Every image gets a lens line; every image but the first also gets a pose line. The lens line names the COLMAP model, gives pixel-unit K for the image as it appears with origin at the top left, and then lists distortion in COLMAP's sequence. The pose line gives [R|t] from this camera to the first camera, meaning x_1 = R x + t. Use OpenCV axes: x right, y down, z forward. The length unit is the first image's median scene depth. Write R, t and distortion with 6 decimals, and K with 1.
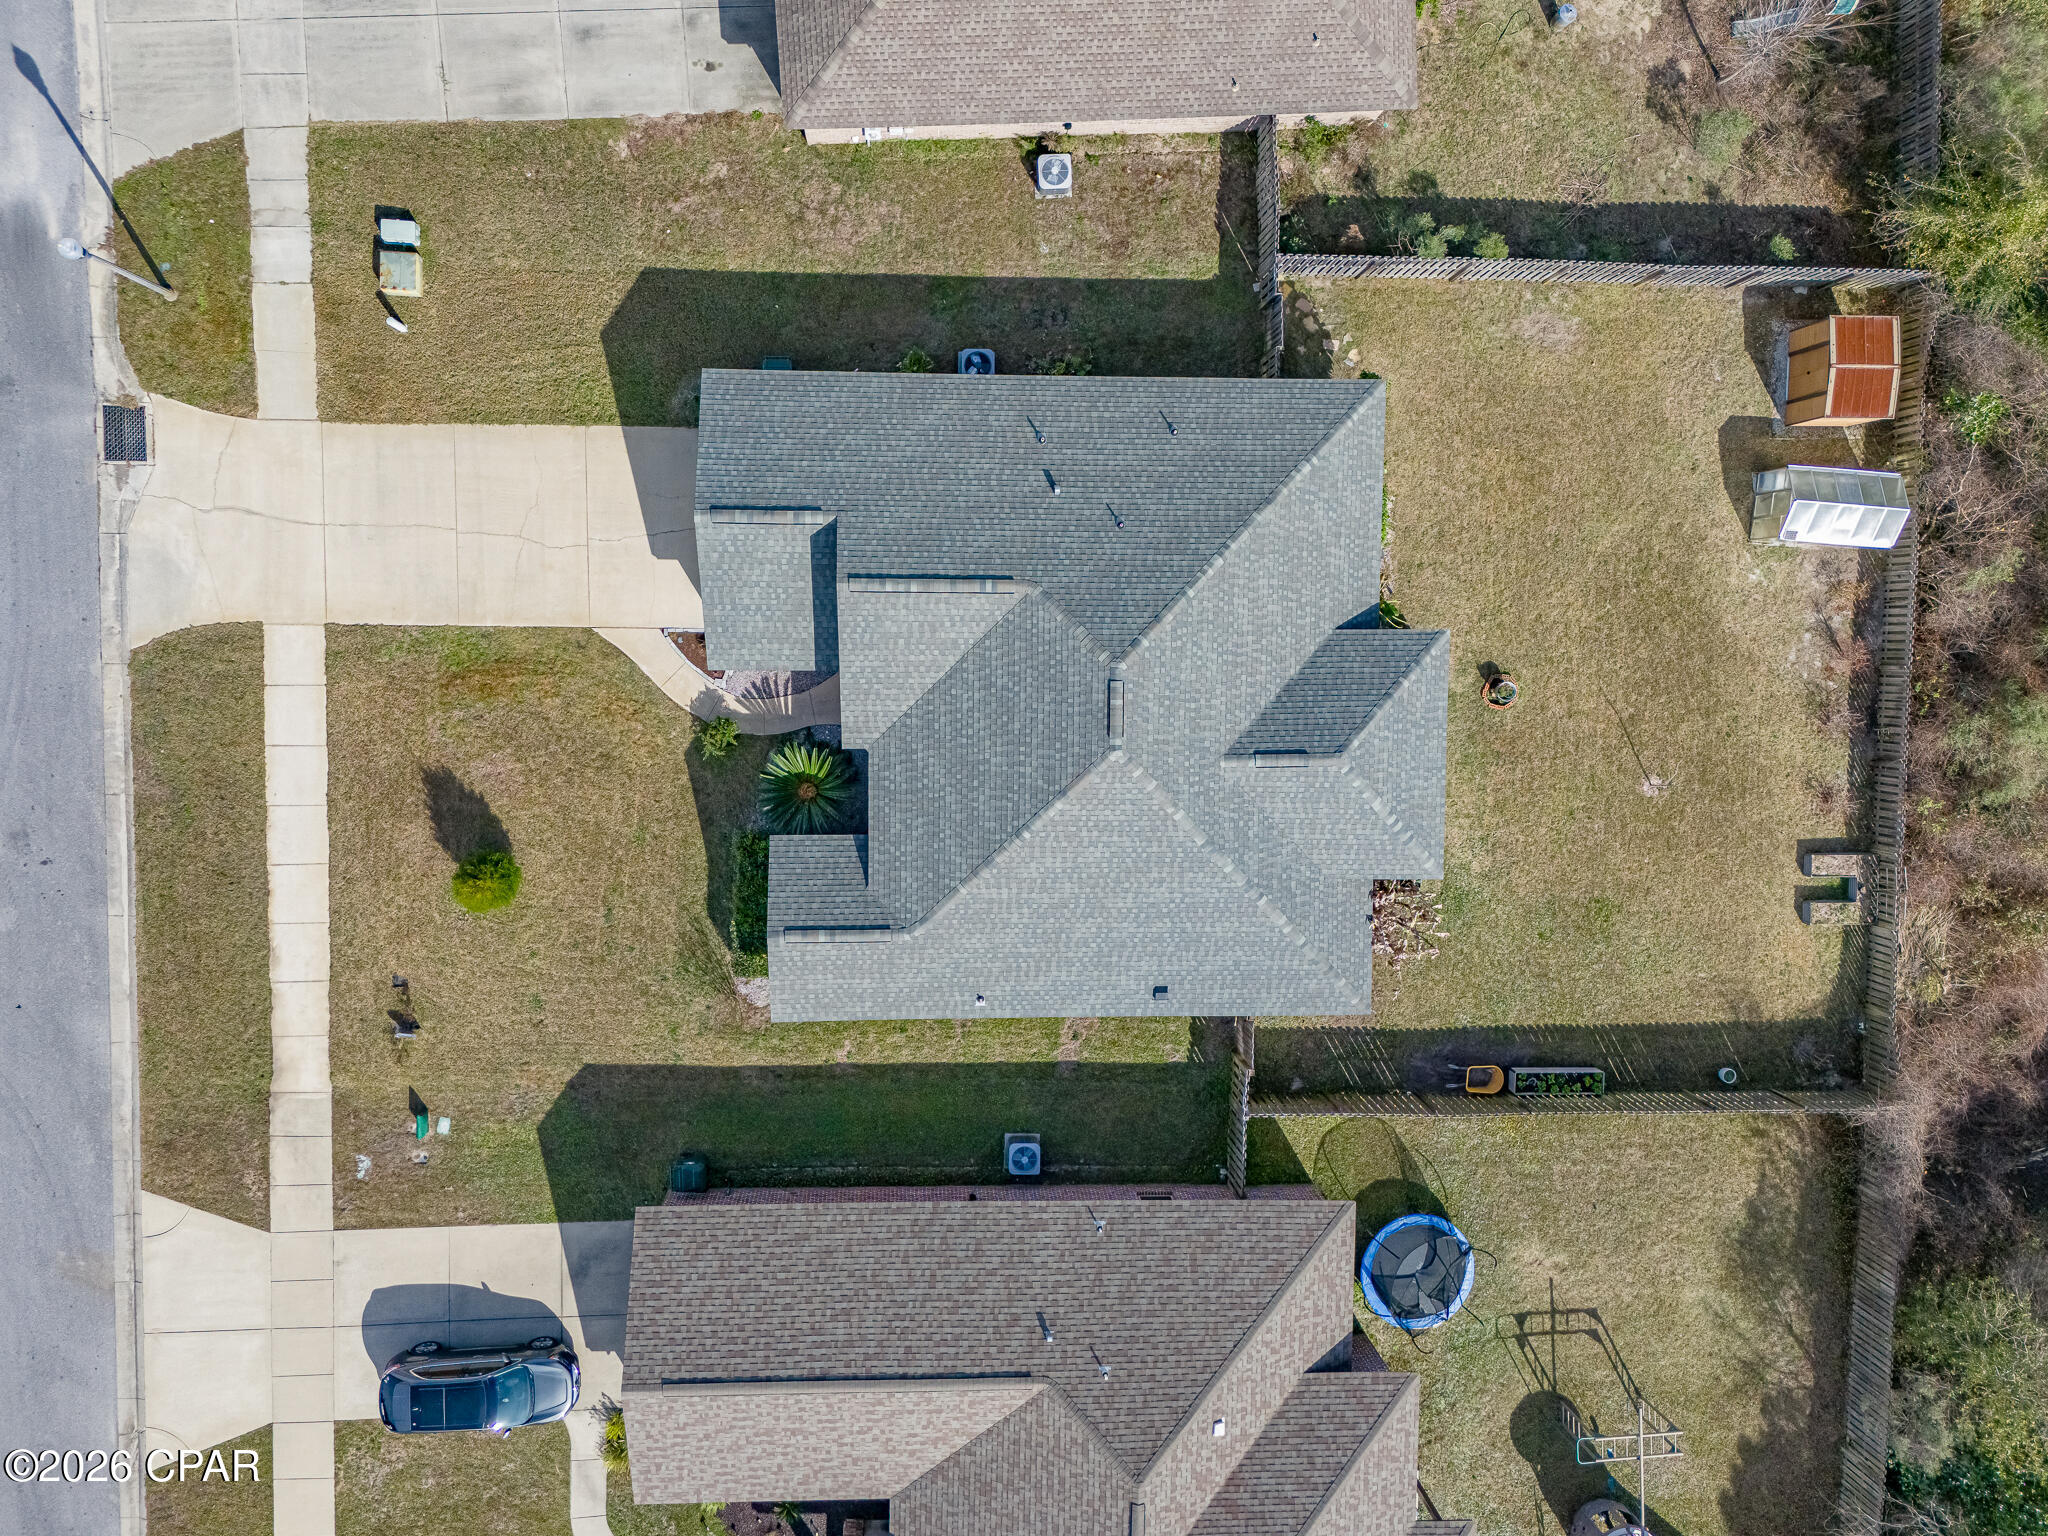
lens RADIAL K [[1538.7, 0, 1029.5], [0, 1538.7, 775.5], [0, 0, 1]] dist [0.011355, -0.008024]
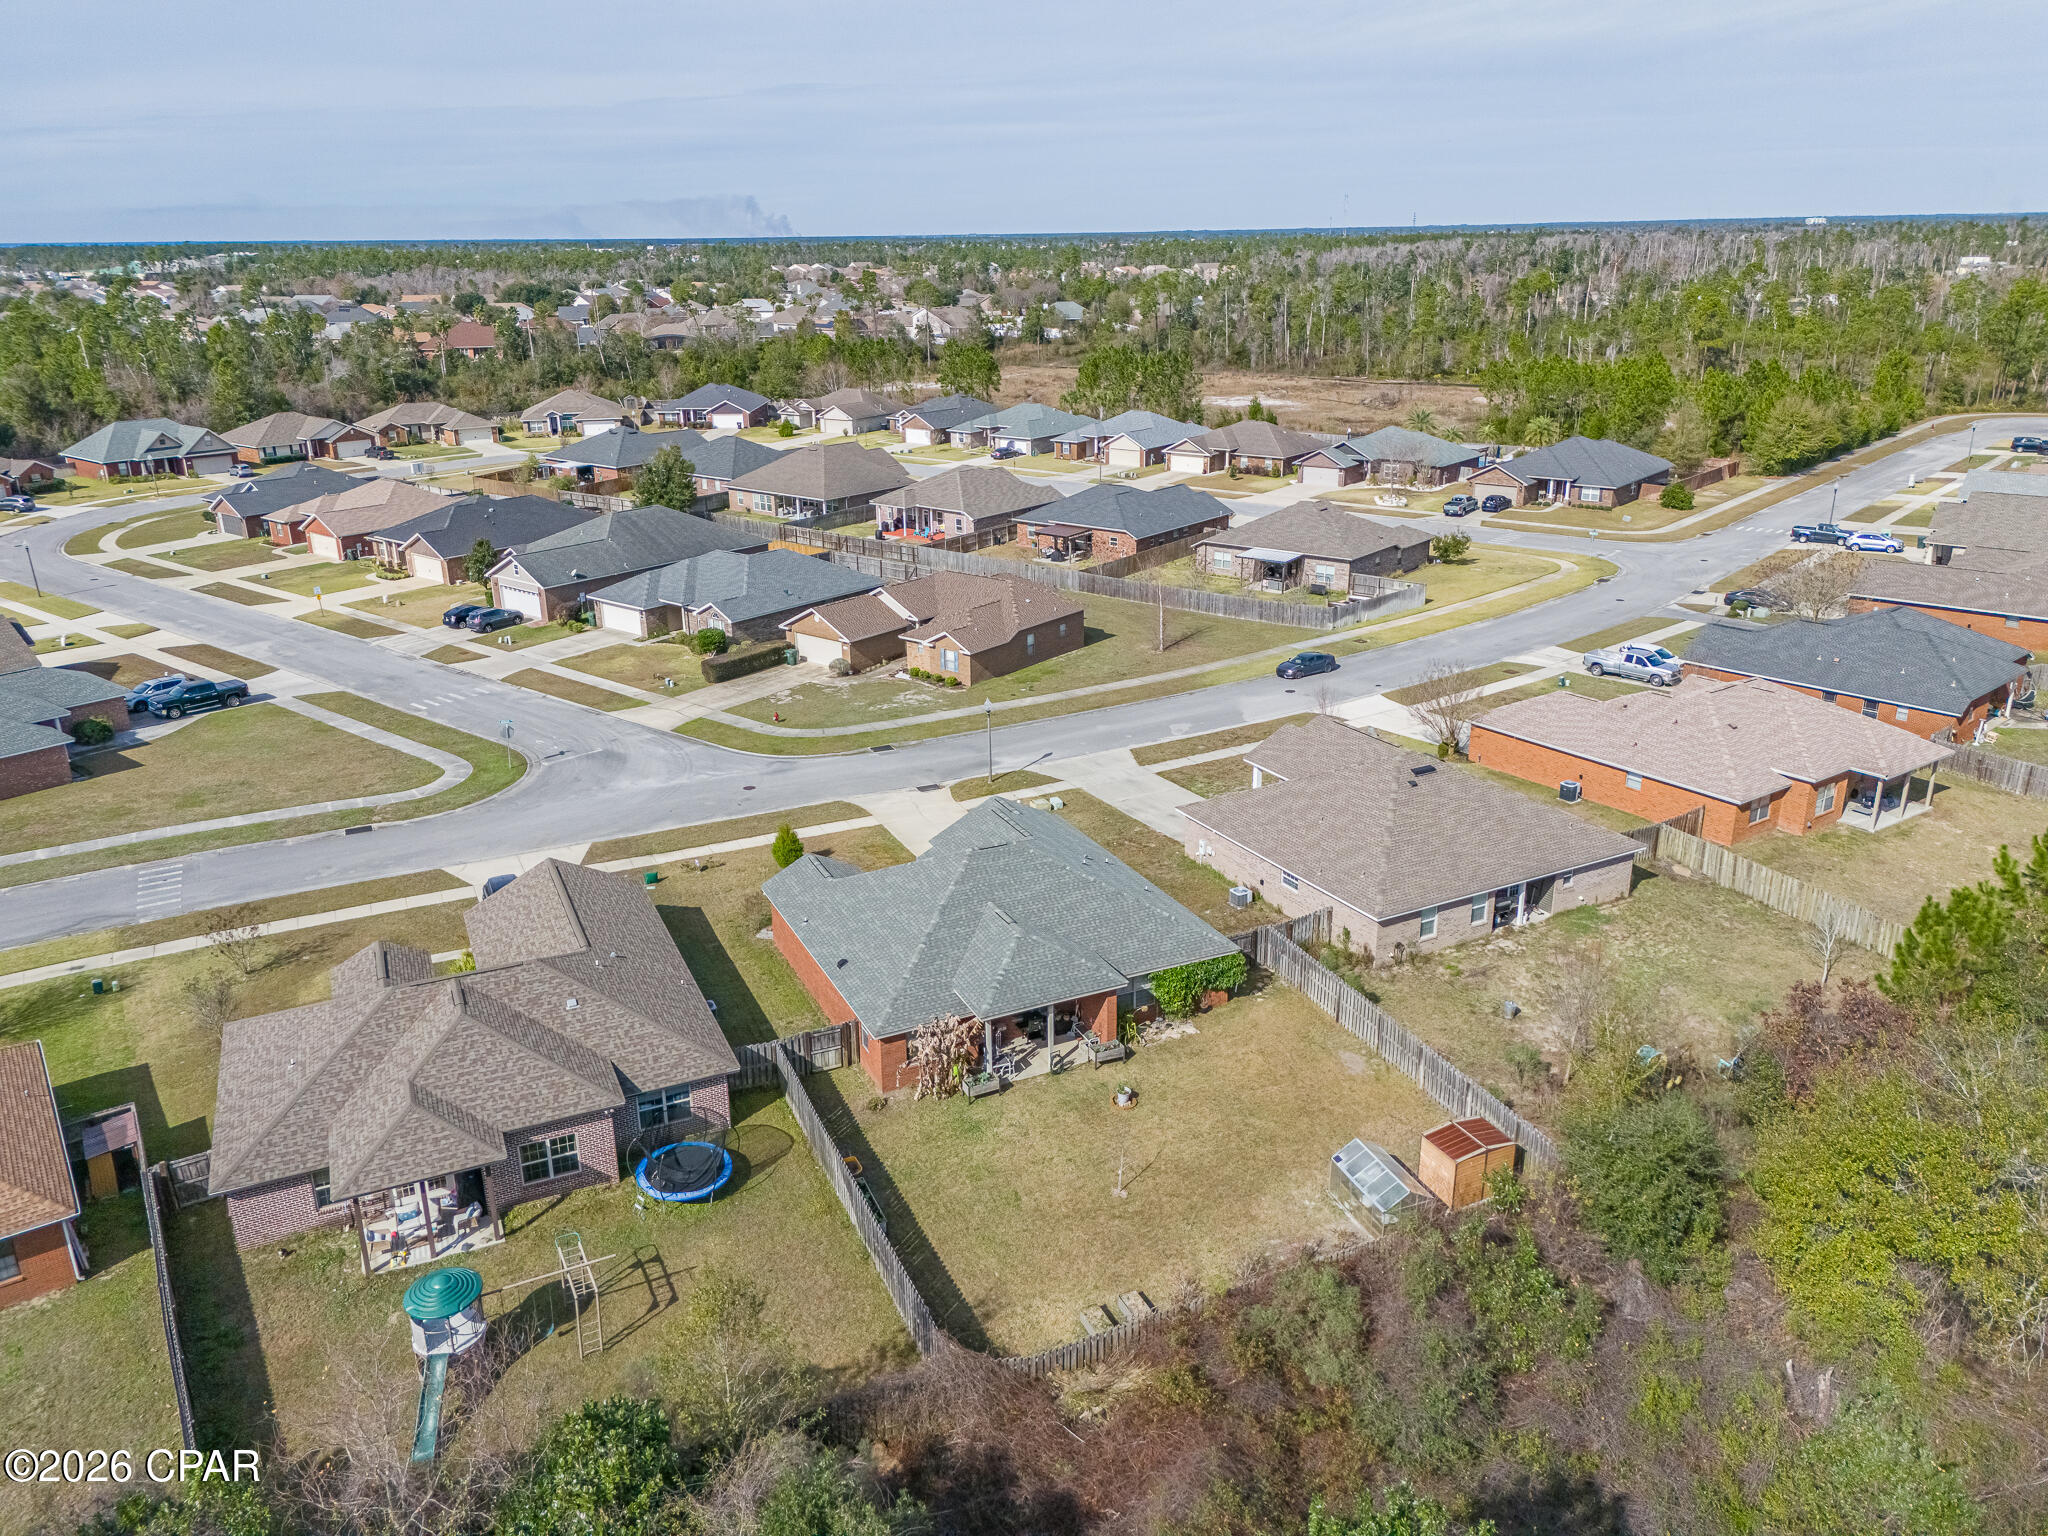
lens RADIAL K [[1502.4, 0, 1024.0], [0, 1502.4, 768.0], [0, 0, 1]] dist [0.071256, -0.068586]
pose [[0.429215, 0.217314, -0.876670, 1.466991], [-0.902835, 0.075534, -0.423301, 0.609492], [-0.025770, 0.973175, 0.228619, 0.431191]]
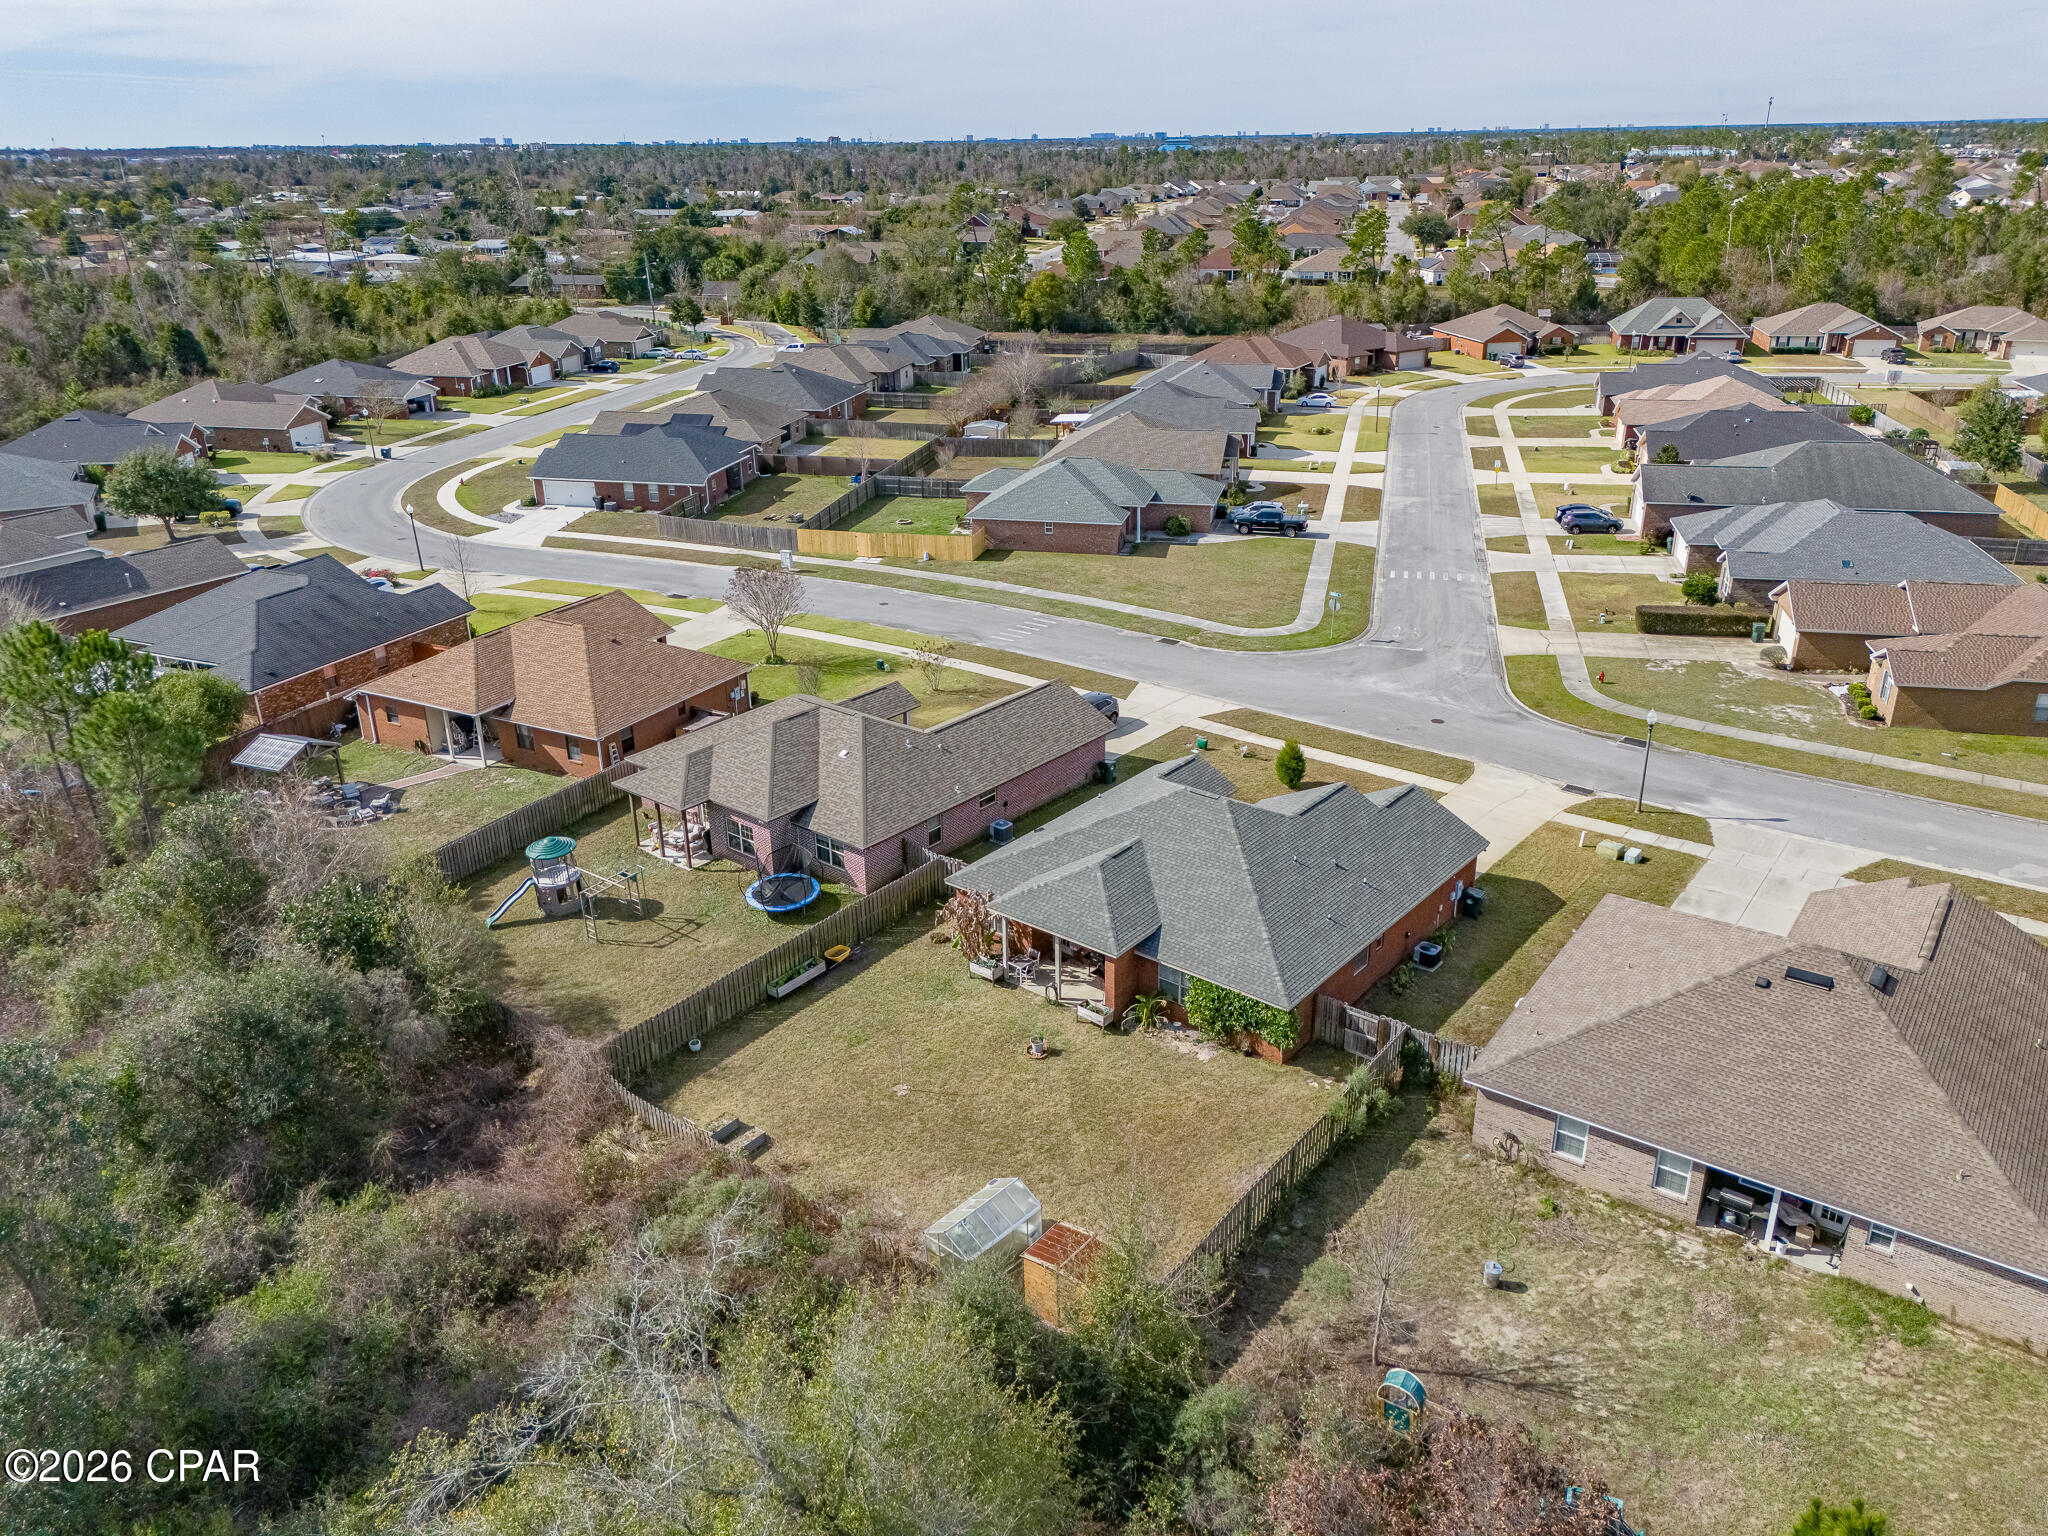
lens RADIAL K [[1502.4, 0, 1024.0], [0, 1502.4, 768.0], [0, 0, 1]] dist [0.071256, -0.068586]
pose [[-0.627542, 0.230419, -0.743706, 1.303445], [-0.772112, -0.307069, 0.556373, -0.740075], [-0.100170, 0.923372, 0.370608, 0.309057]]
